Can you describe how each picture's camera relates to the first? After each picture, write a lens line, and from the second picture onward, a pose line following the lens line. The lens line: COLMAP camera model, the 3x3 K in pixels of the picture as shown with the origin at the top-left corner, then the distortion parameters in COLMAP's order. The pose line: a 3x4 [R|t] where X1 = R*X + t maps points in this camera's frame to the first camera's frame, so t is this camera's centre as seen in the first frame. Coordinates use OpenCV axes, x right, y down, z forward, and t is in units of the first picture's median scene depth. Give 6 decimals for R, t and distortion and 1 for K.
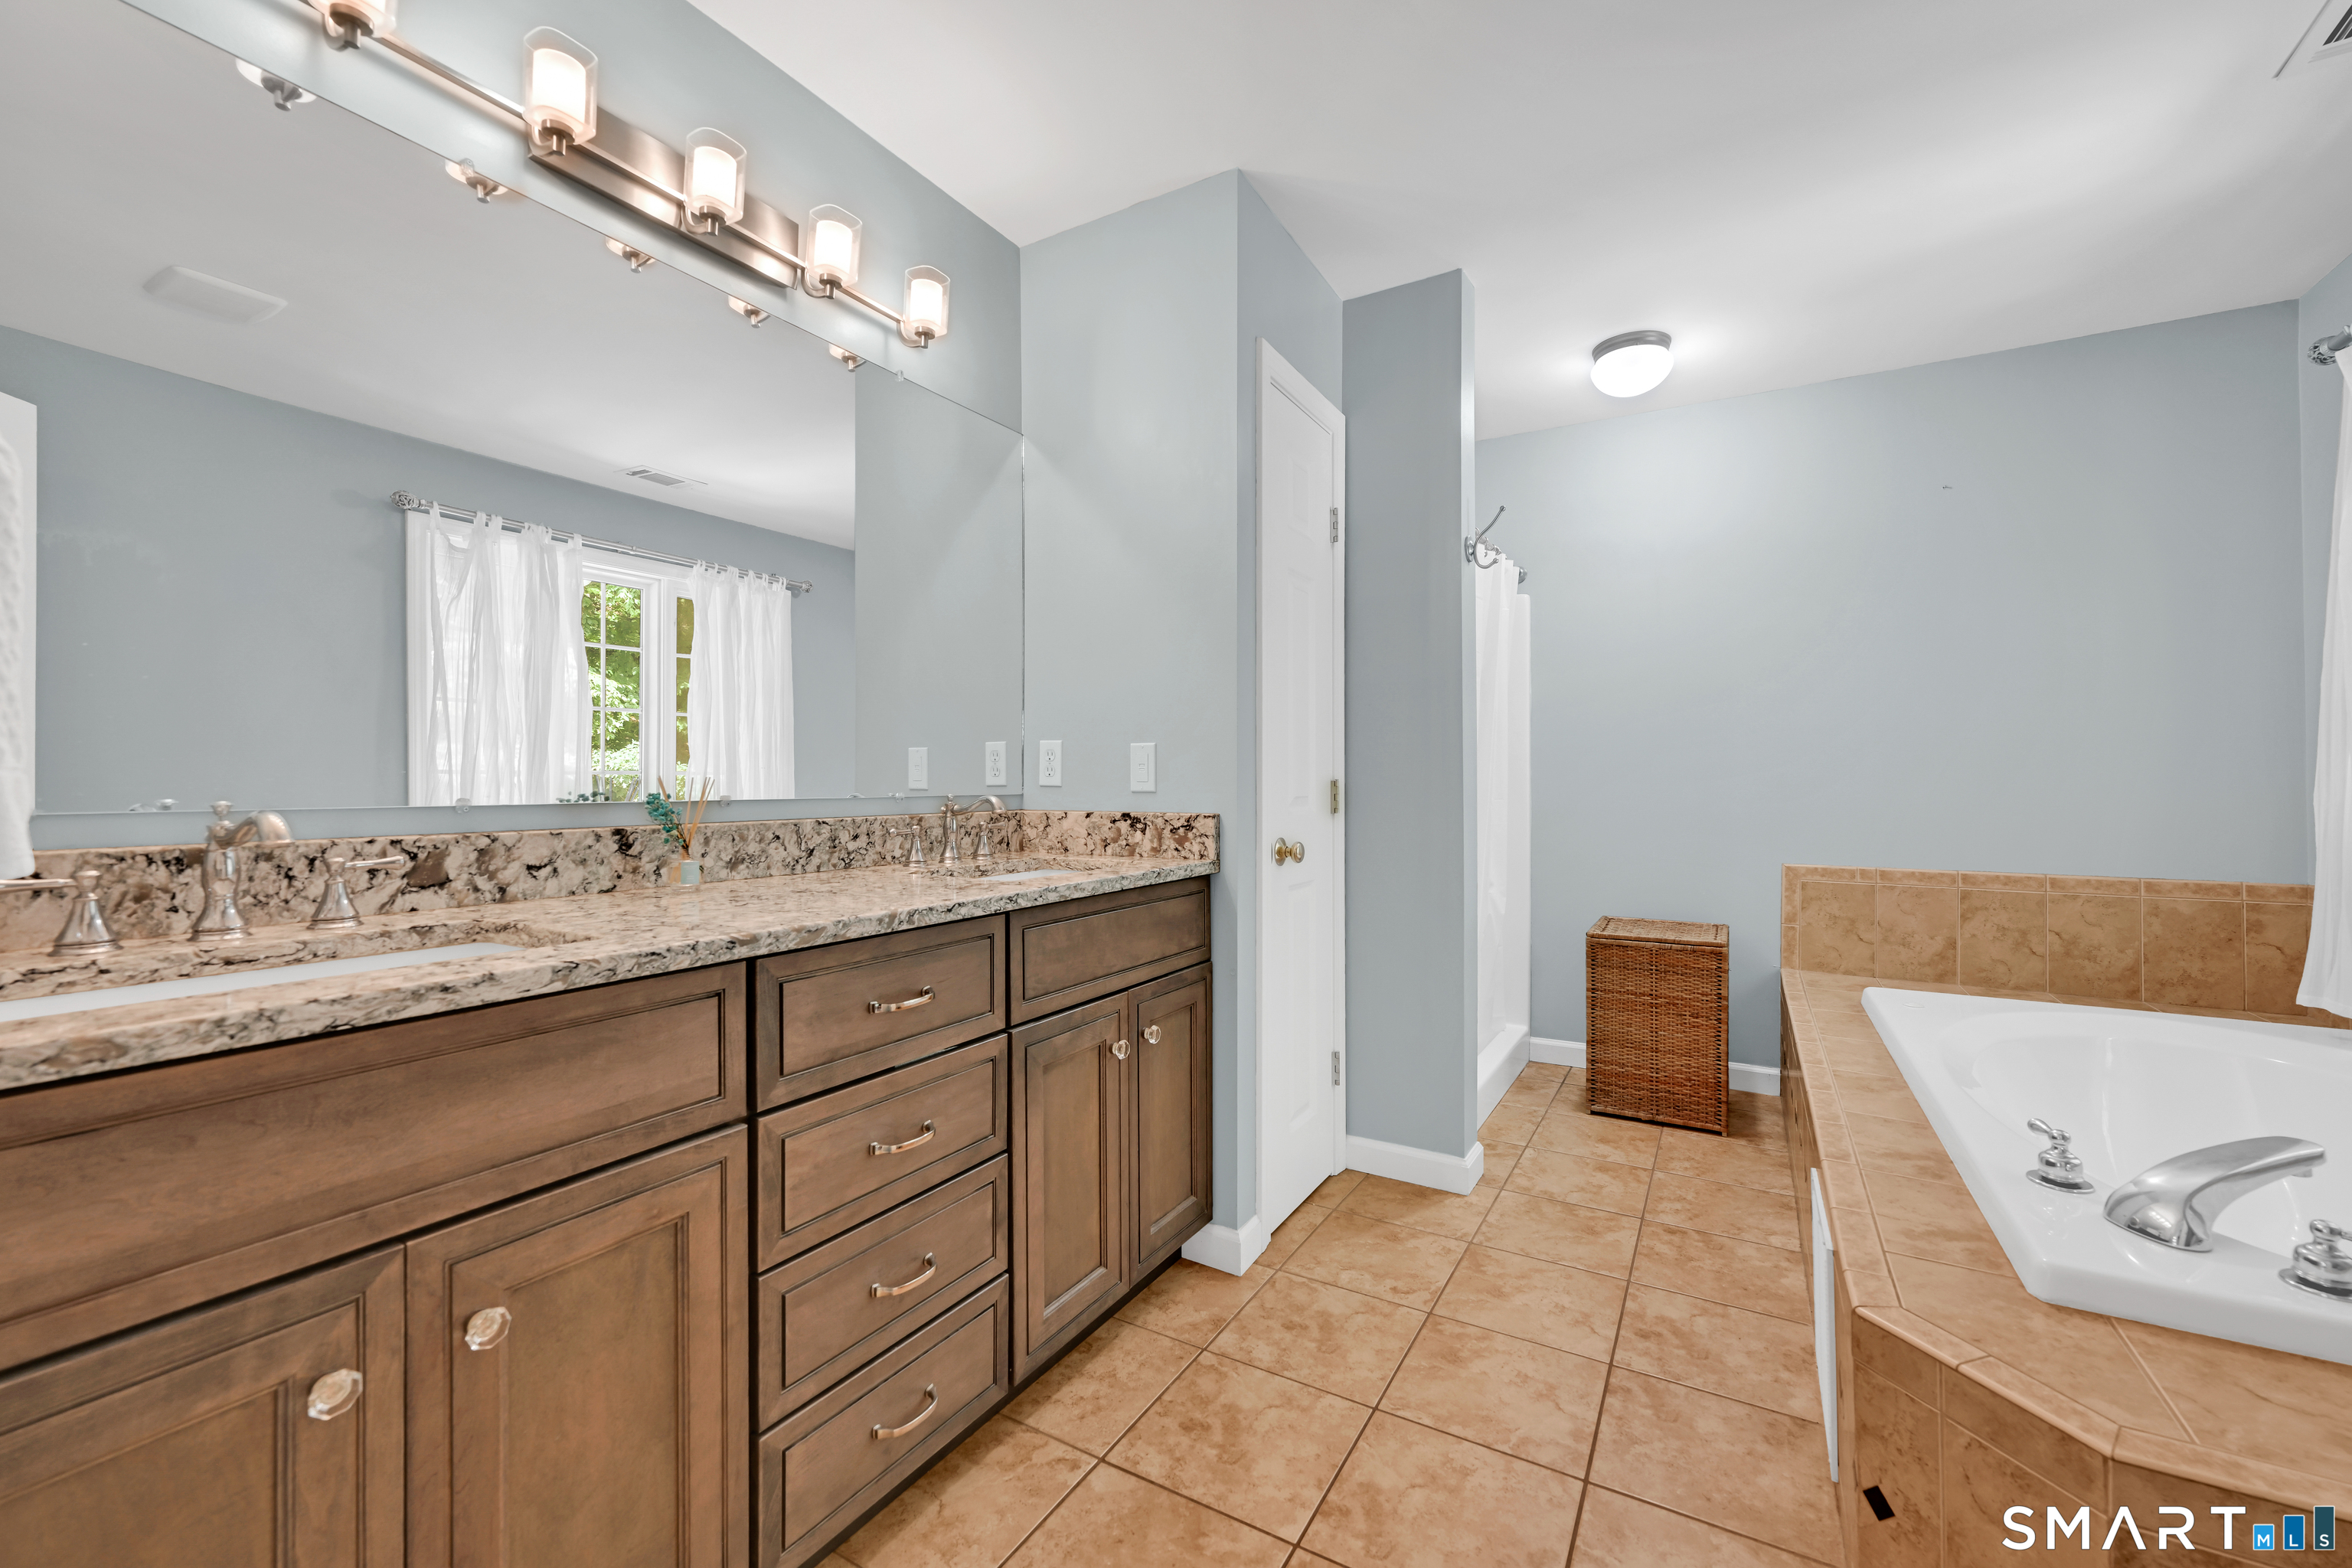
lens RADIAL K [[953.9, 0, 1178.6], [0, 953.9, 774.6], [0, 0, 1]] dist [-0.002403, 0.000473]
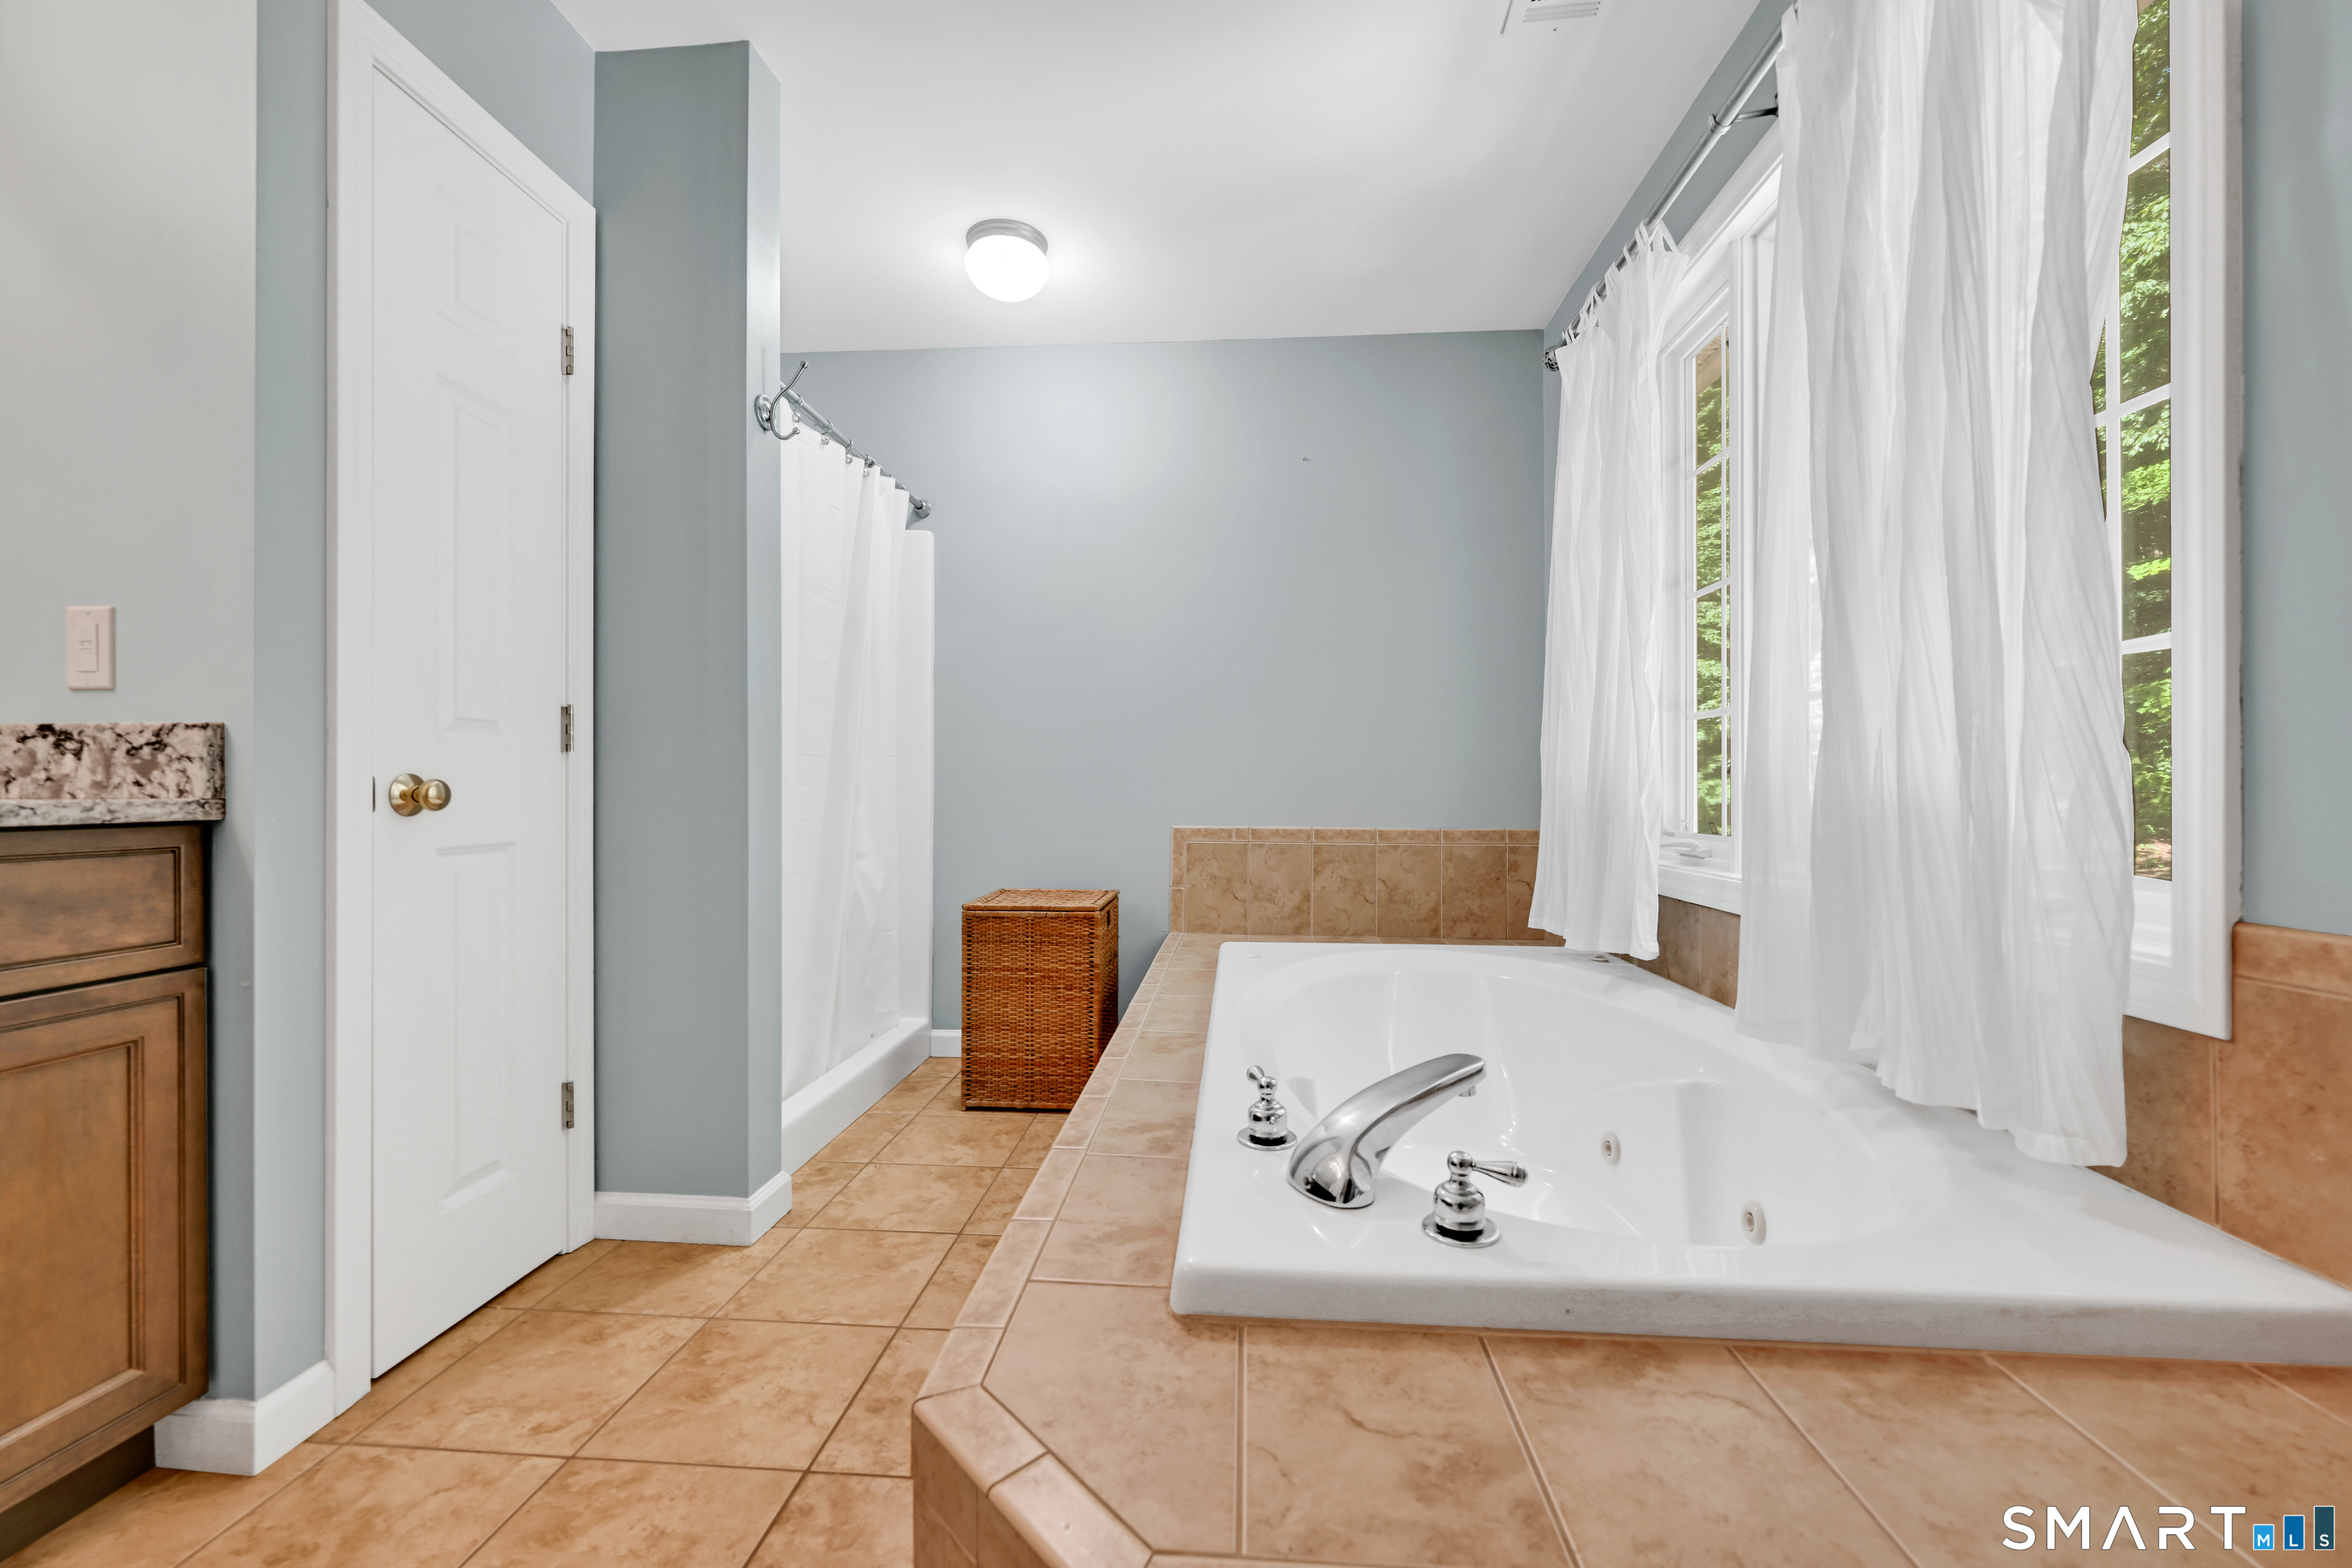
lens RADIAL K [[953.9, 0, 1175.2], [0, 953.9, 786.1], [0, 0, 1]] dist [-0.002403, 0.000473]
pose [[0.894726, 0.002300, 0.446610, 0.259169], [-0.005597, 0.999966, 0.006061, 0.060994], [-0.446581, -0.007923, 0.894708, 0.155111]]
